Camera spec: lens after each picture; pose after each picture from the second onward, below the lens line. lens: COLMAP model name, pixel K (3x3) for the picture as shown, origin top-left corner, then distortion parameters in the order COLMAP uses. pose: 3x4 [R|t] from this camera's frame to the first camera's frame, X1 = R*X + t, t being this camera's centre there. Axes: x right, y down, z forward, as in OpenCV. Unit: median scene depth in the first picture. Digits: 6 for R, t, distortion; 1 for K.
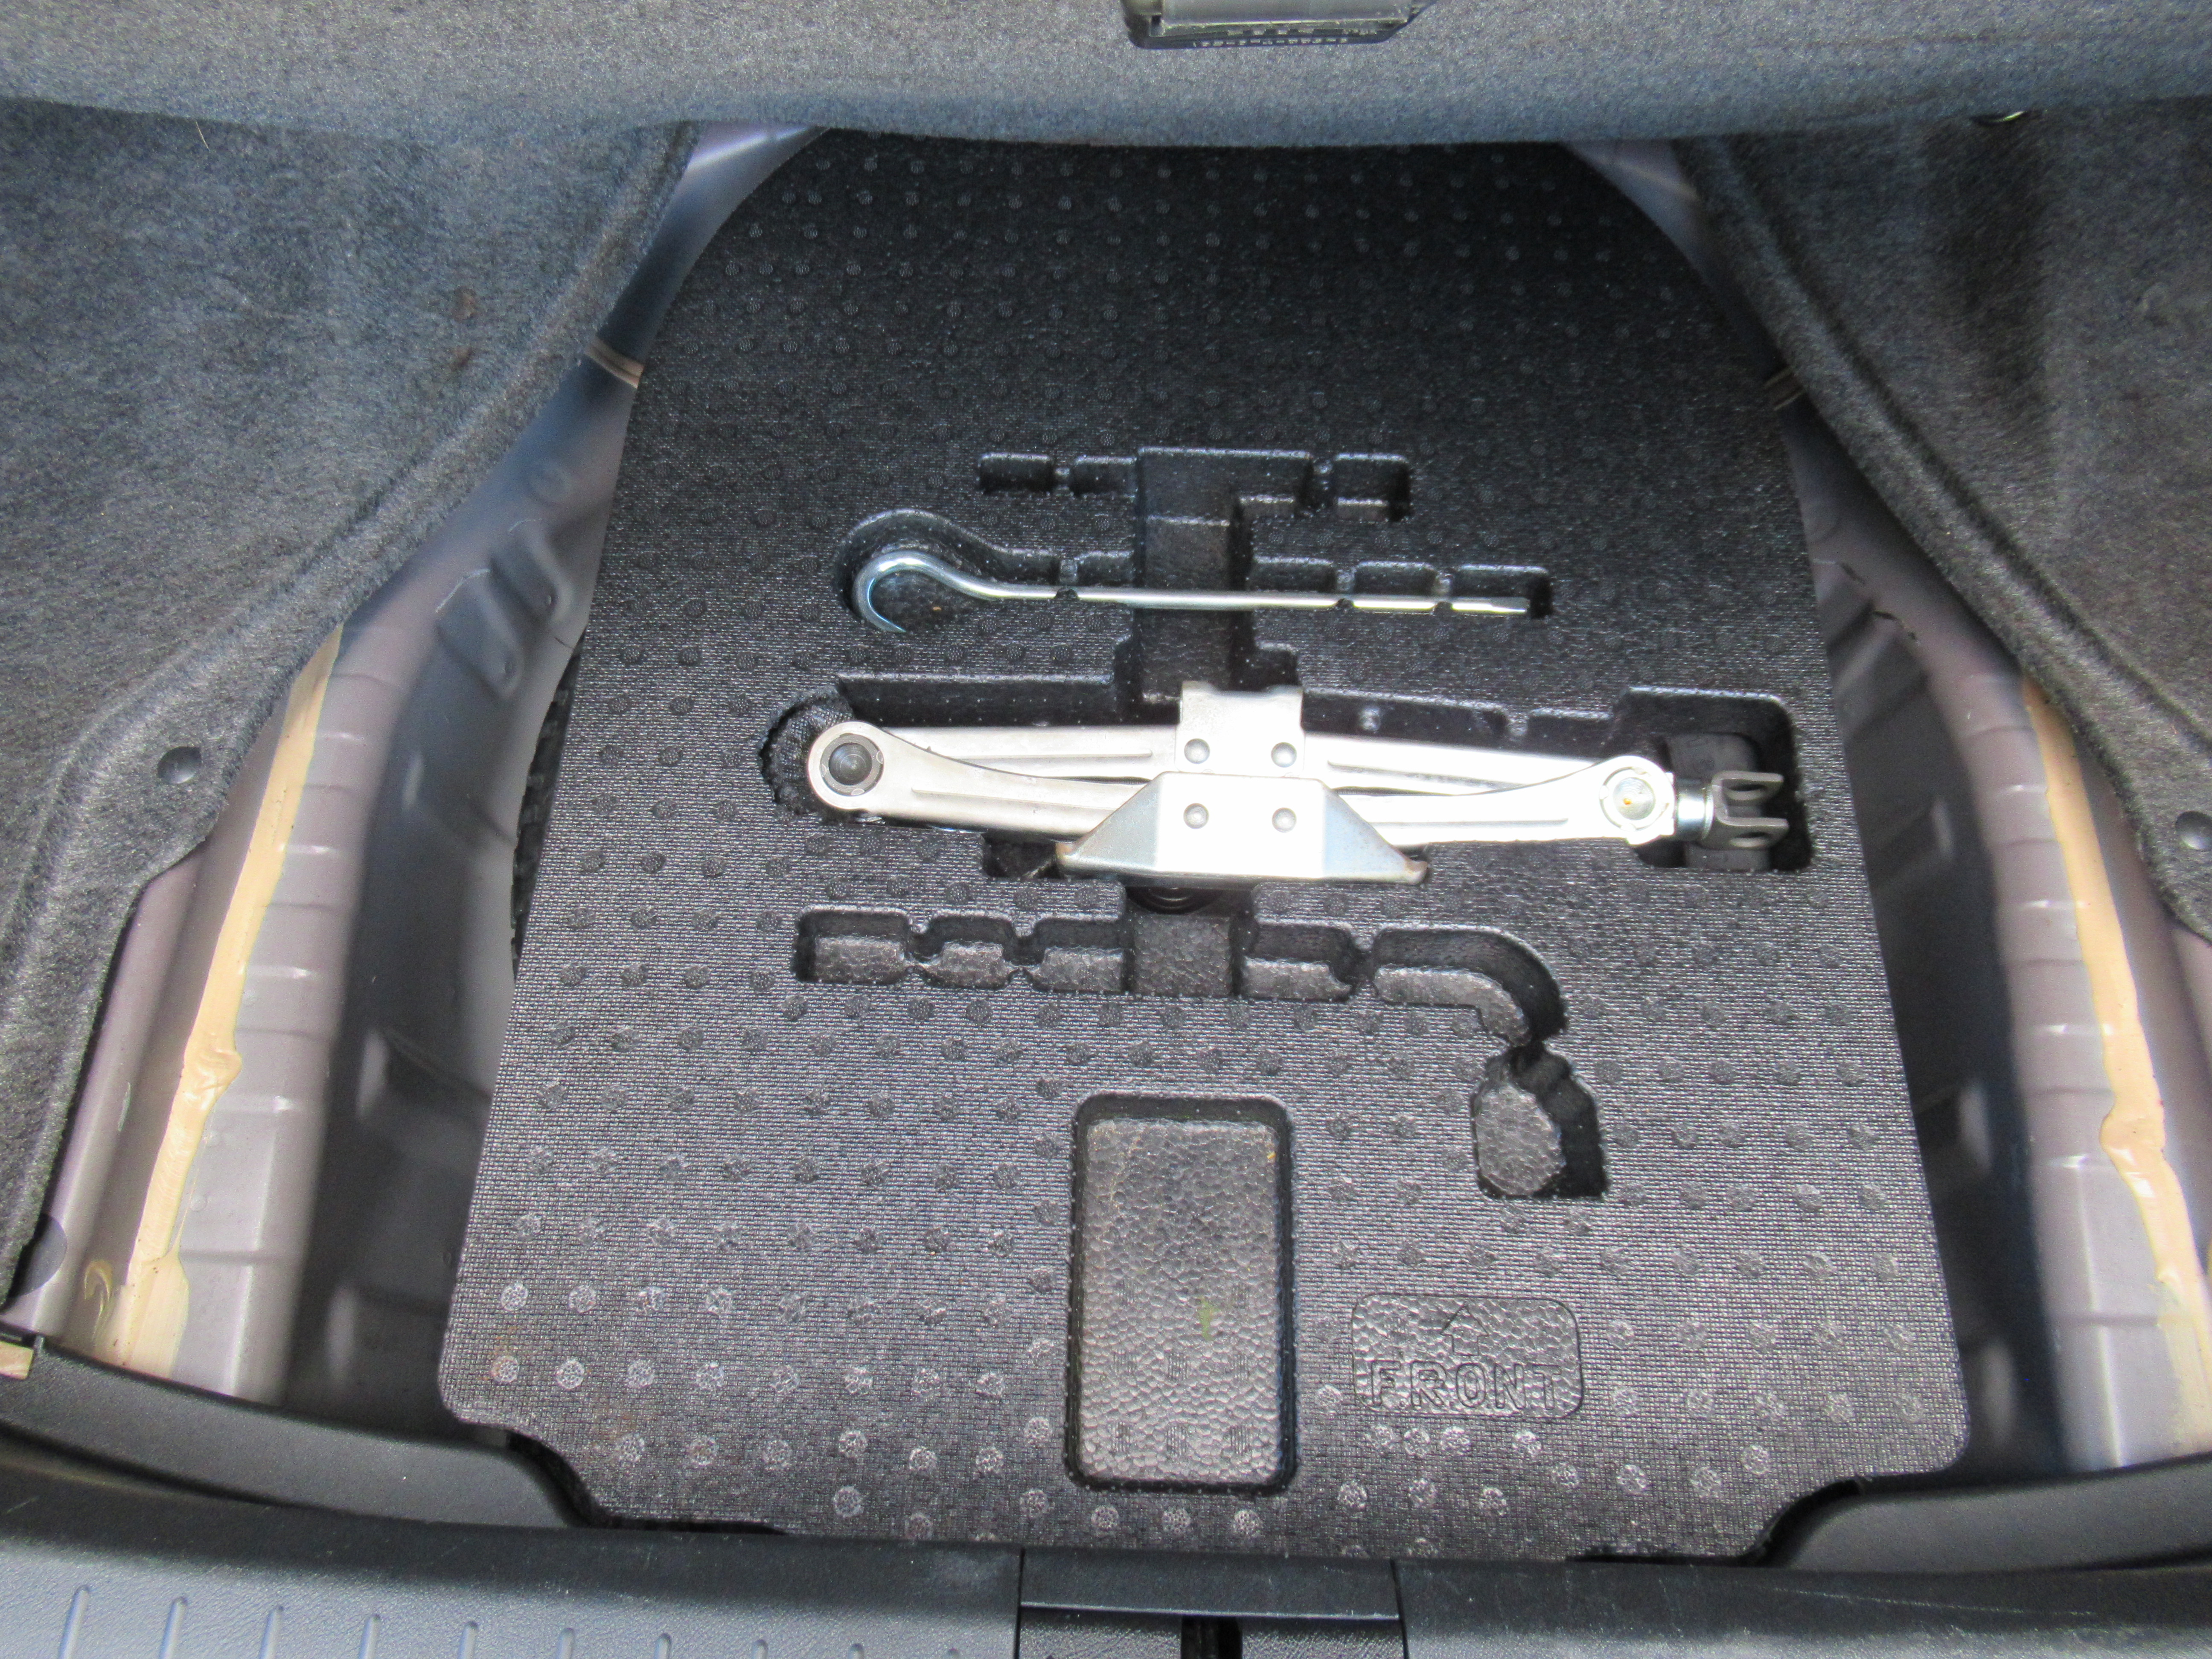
lens RADIAL K [[1645.8, 0, 1101.4], [0, 1645.8, 843.8], [0, 0, 1]] dist [0.001367, -0.008030]
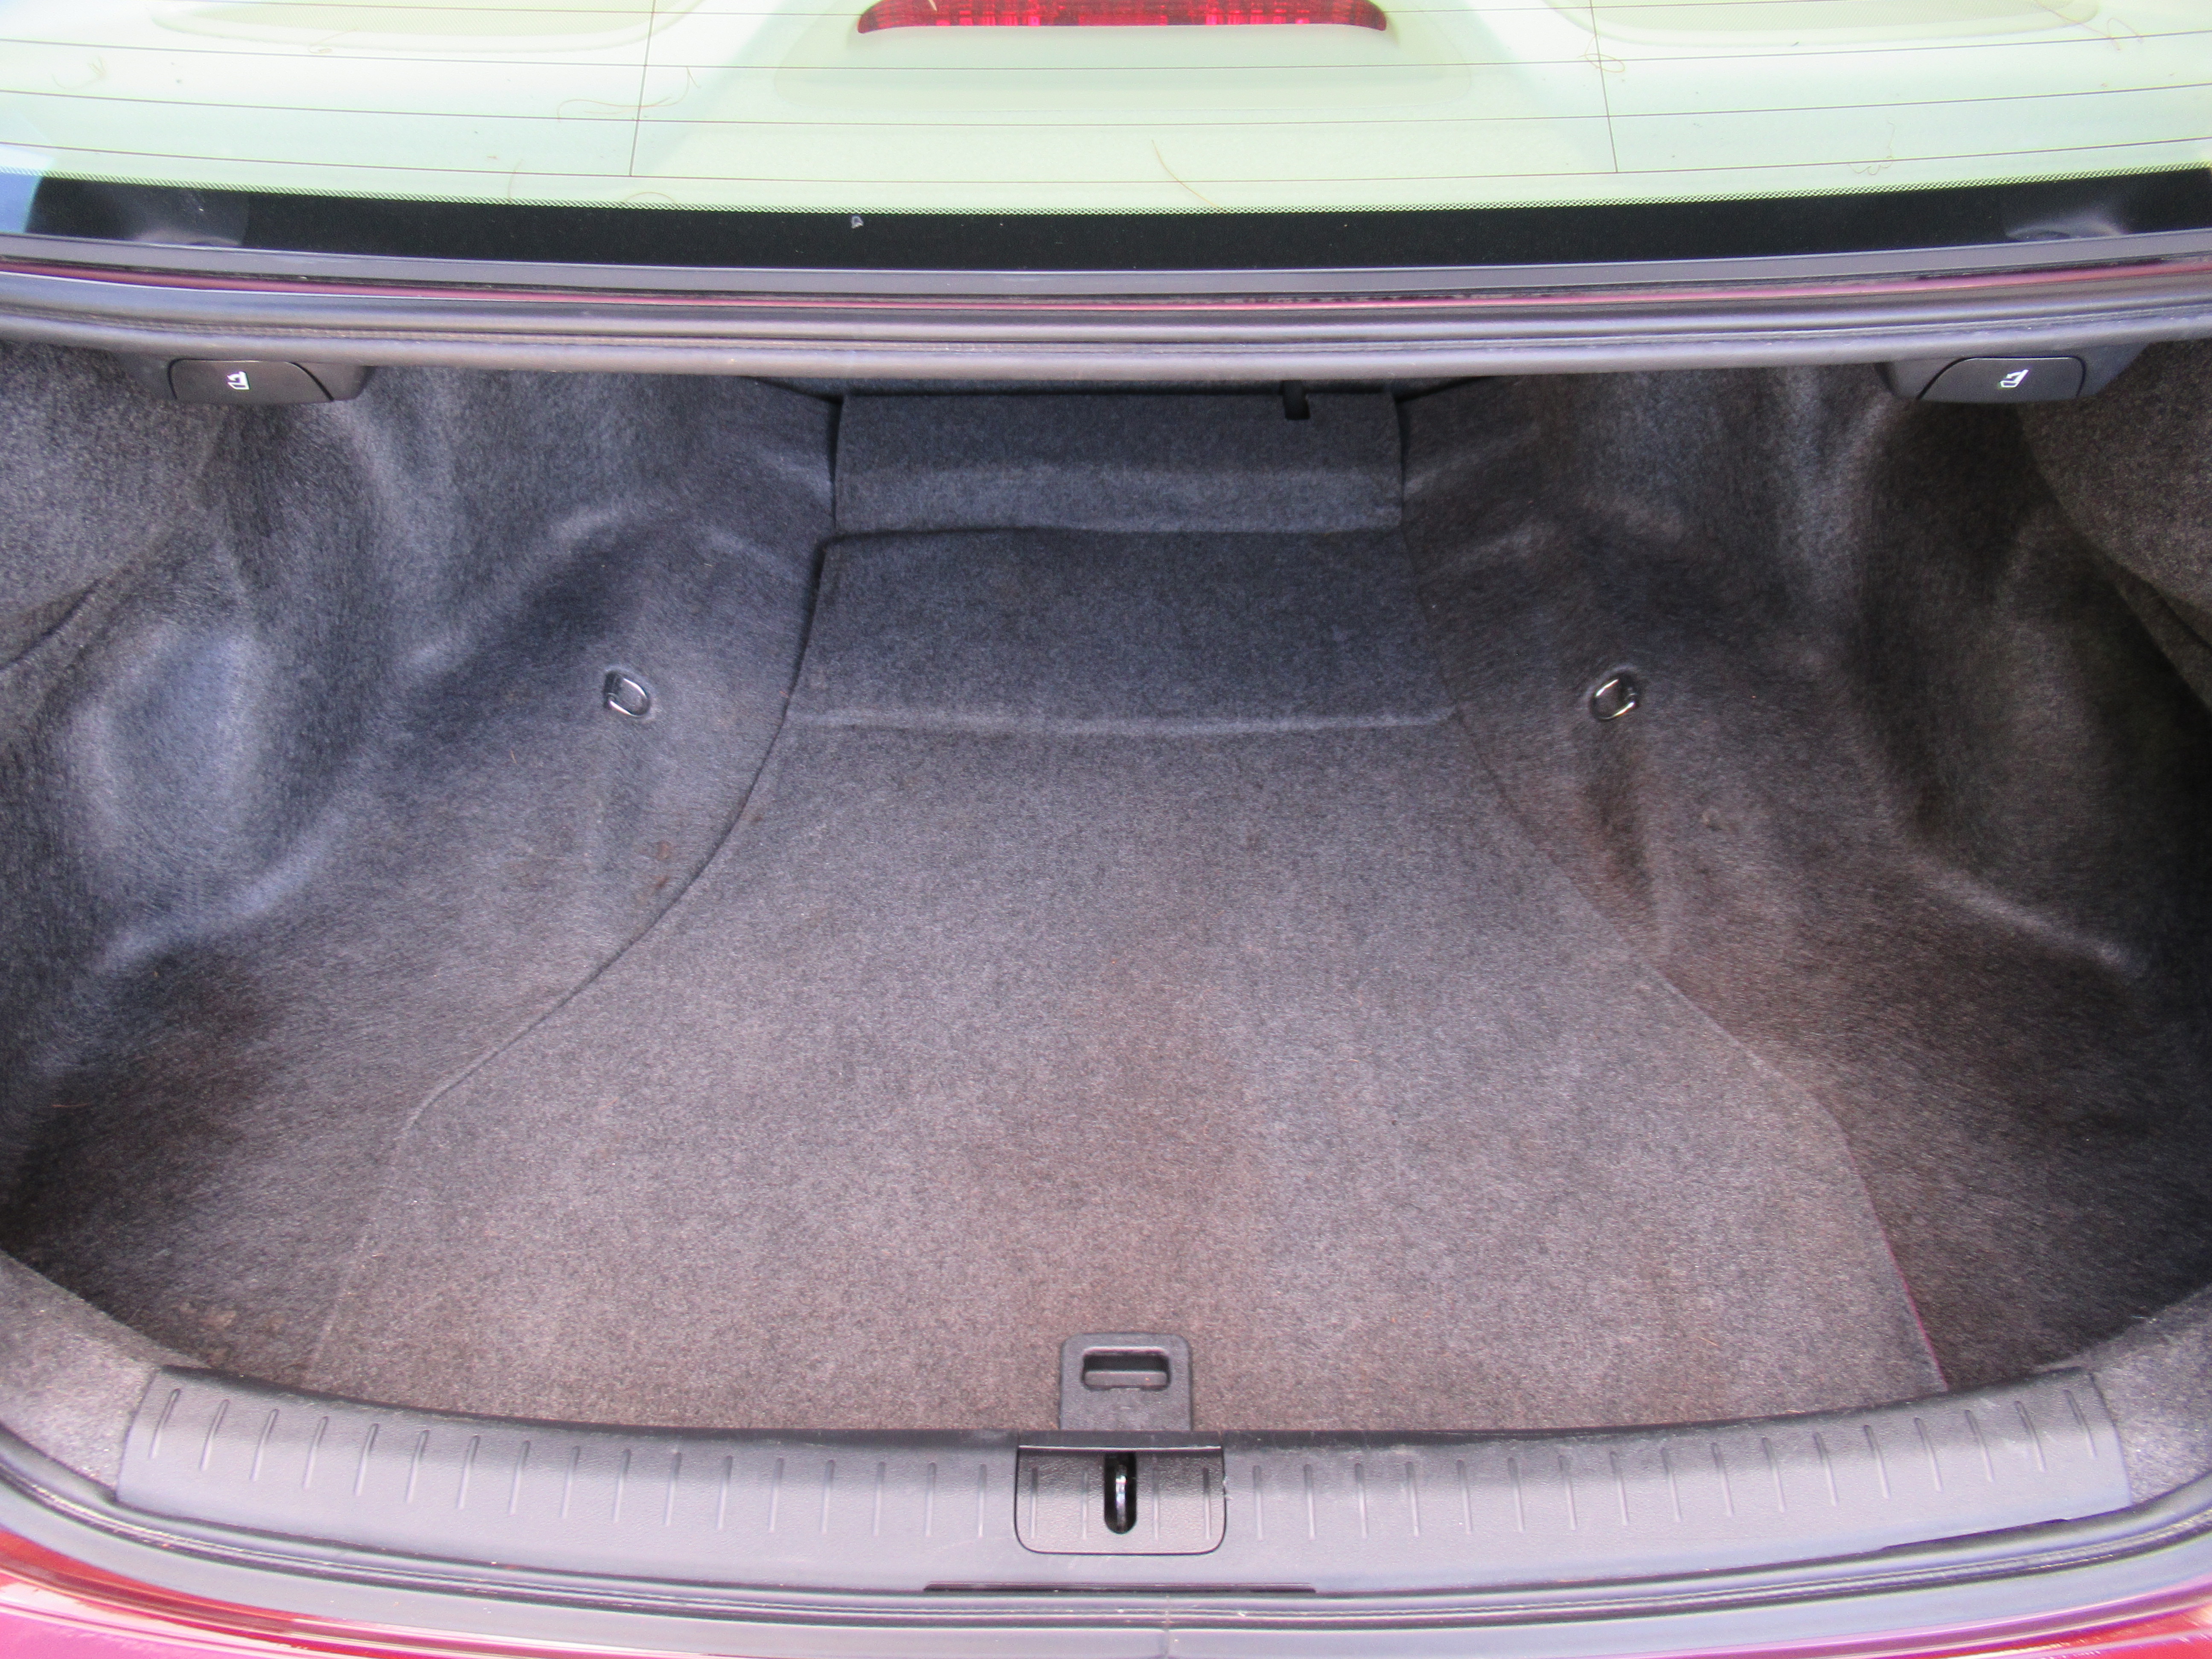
lens RADIAL K [[1645.8, 0, 1101.4], [0, 1645.8, 843.8], [0, 0, 1]] dist [0.001367, -0.008030]
pose [[0.999599, -0.027568, 0.006402, 0.027281], [0.028057, 0.935588, -0.351977, 0.250540], [0.003714, 0.352015, 0.935987, -0.515124]]
